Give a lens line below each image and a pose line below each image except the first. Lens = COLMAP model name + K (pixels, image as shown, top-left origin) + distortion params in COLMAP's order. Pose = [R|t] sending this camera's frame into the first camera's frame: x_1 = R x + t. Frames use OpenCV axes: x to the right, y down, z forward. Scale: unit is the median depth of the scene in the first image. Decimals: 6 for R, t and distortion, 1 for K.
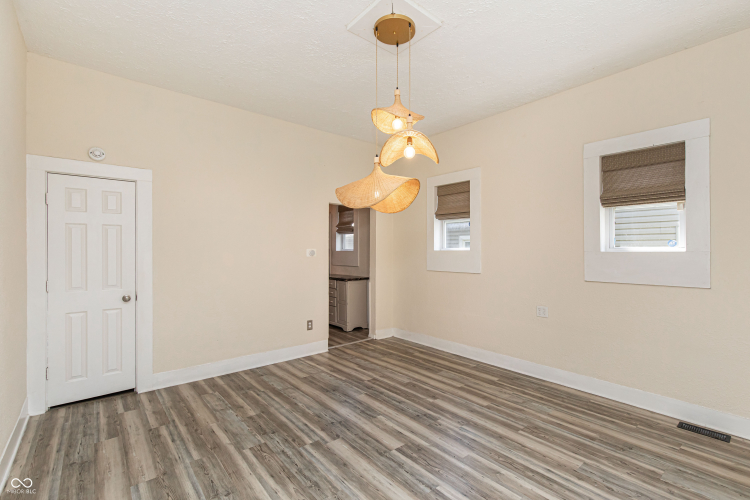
lens RADIAL K [[335.5, 0, 386.1], [0, 335.5, 248.7], [0, 0, 1]] dist [0.010346, -0.000471]
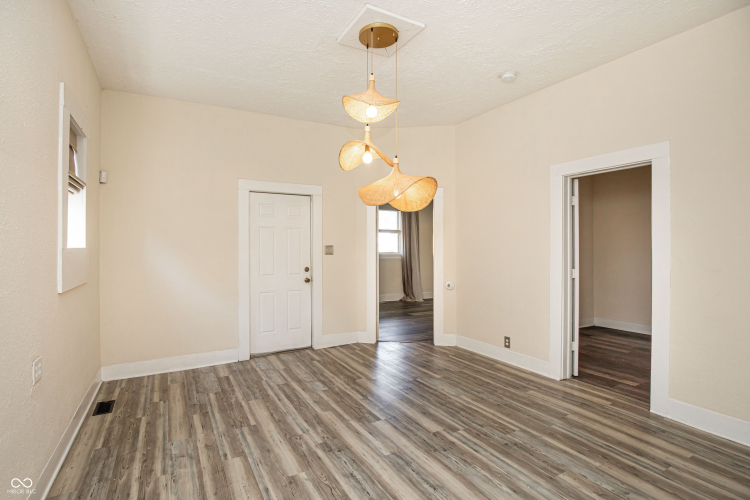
lens RADIAL K [[366.0, 0, 356.4], [0, 366.0, 249.2], [0, 0, 1]] dist [-0.026759, 0.000206]
pose [[-0.972750, 0.000029, 0.231858, -0.137781], [-0.000061, 1.000000, -0.000382, 0.011167], [-0.231858, -0.000386, -0.972750, 1.723797]]
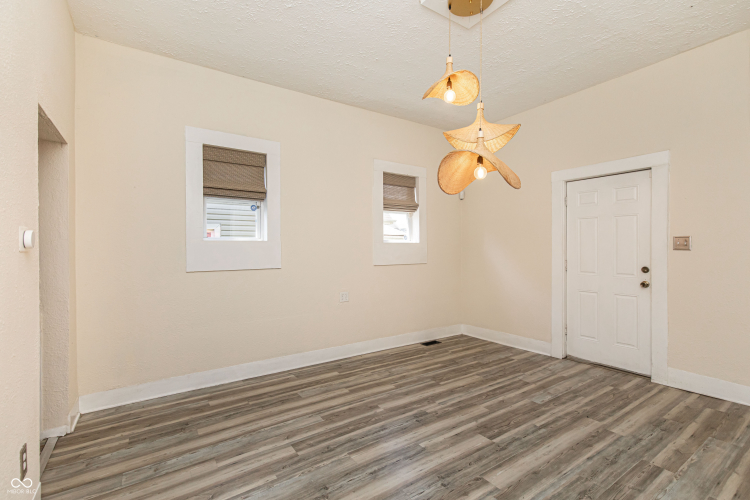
lens RADIAL K [[339.4, 0, 372.7], [0, 339.4, 246.4], [0, 0, 1]] dist [0.011930, -0.000194]
pose [[0.131294, 0.001736, 0.991342, -0.775899], [-0.002098, 0.999997, -0.001474, 0.027620], [-0.991341, -0.001886, 0.131297, 0.937804]]
